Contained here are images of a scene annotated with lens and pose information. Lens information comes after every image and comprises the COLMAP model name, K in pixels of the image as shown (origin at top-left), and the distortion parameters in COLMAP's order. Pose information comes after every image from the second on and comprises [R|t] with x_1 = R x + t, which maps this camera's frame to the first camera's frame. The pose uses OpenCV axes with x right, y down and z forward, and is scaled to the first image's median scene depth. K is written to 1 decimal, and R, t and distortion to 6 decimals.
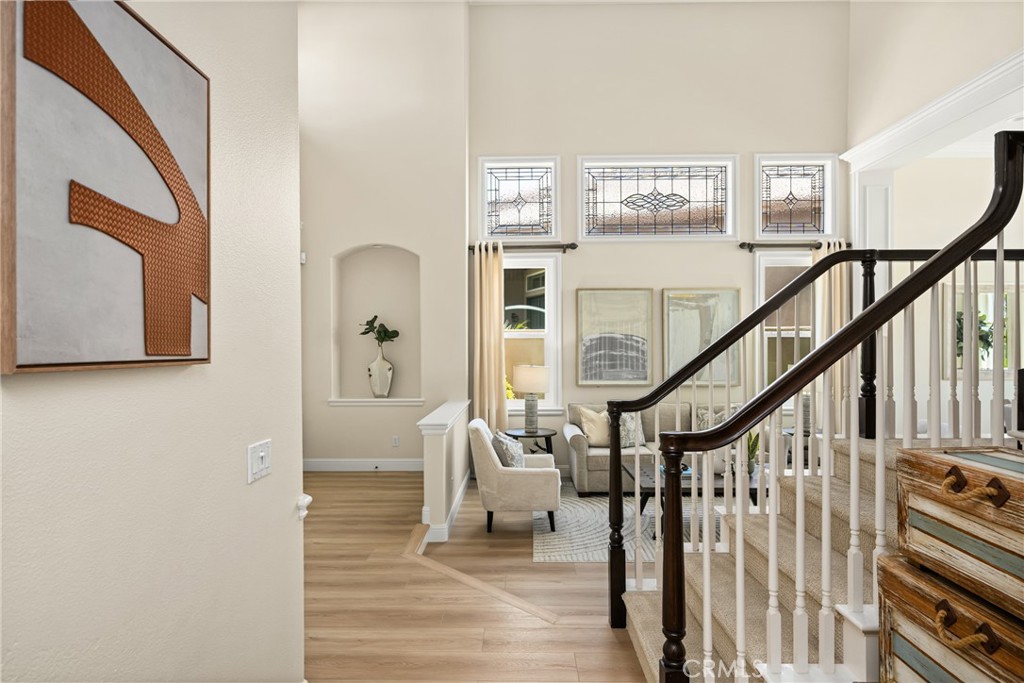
lens RADIAL K [[573.8, 0, 511.1], [0, 573.8, 350.5], [0, 0, 1]] dist [0.003715, 0.001891]
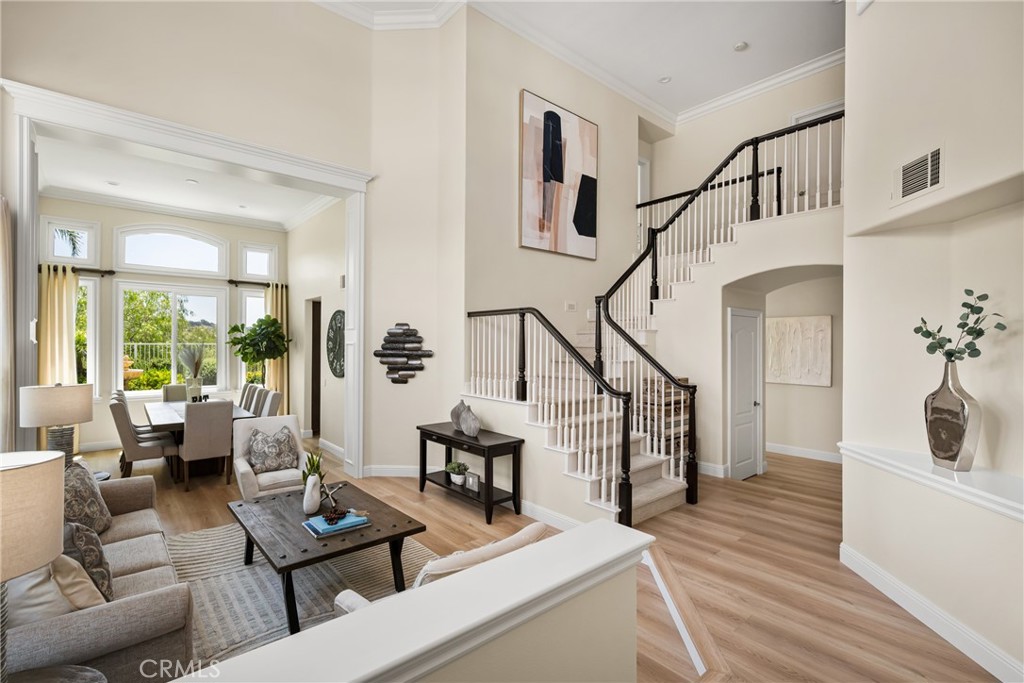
lens RADIAL K [[476.4, 0, 510.8], [0, 476.4, 344.5], [0, 0, 1]] dist [0.000087, 0.000504]
pose [[-0.670234, -0.004899, 0.742134, -0.269697], [0.000155, 0.999977, 0.006740, -0.025716], [-0.742150, 0.004633, -0.670218, 0.965670]]
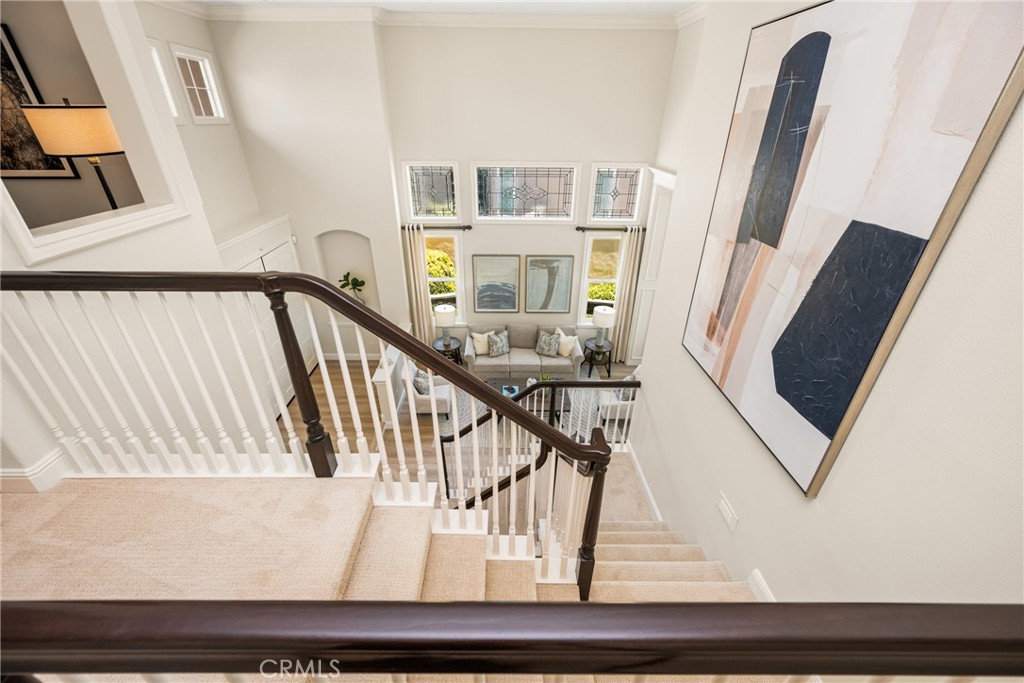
lens RADIAL K [[413.3, 0, 506.0], [0, 413.3, 349.9], [0, 0, 1]] dist [-0.000809, -0.000060]
pose [[0.999805, -0.007483, 0.018269, 0.195616], [-0.002274, 0.875573, 0.483080, -0.456706], [-0.019611, -0.483028, 0.875385, -0.138996]]
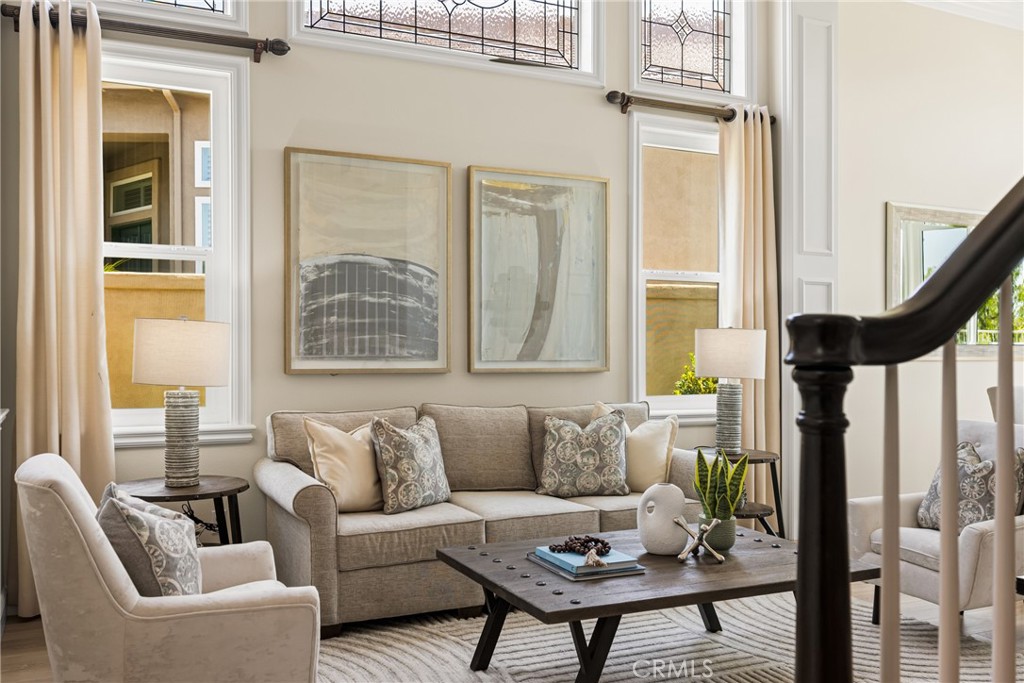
lens RADIAL K [[914.4, 0, 511.8], [0, 914.4, 355.8], [0, 0, 1]] dist [-0.010237, -0.008388]
pose [[0.895568, 0.001724, 0.444921, -0.040730], [-0.005262, 0.999964, 0.006717, 0.044931], [-0.444893, -0.008356, 0.895545, 0.324118]]
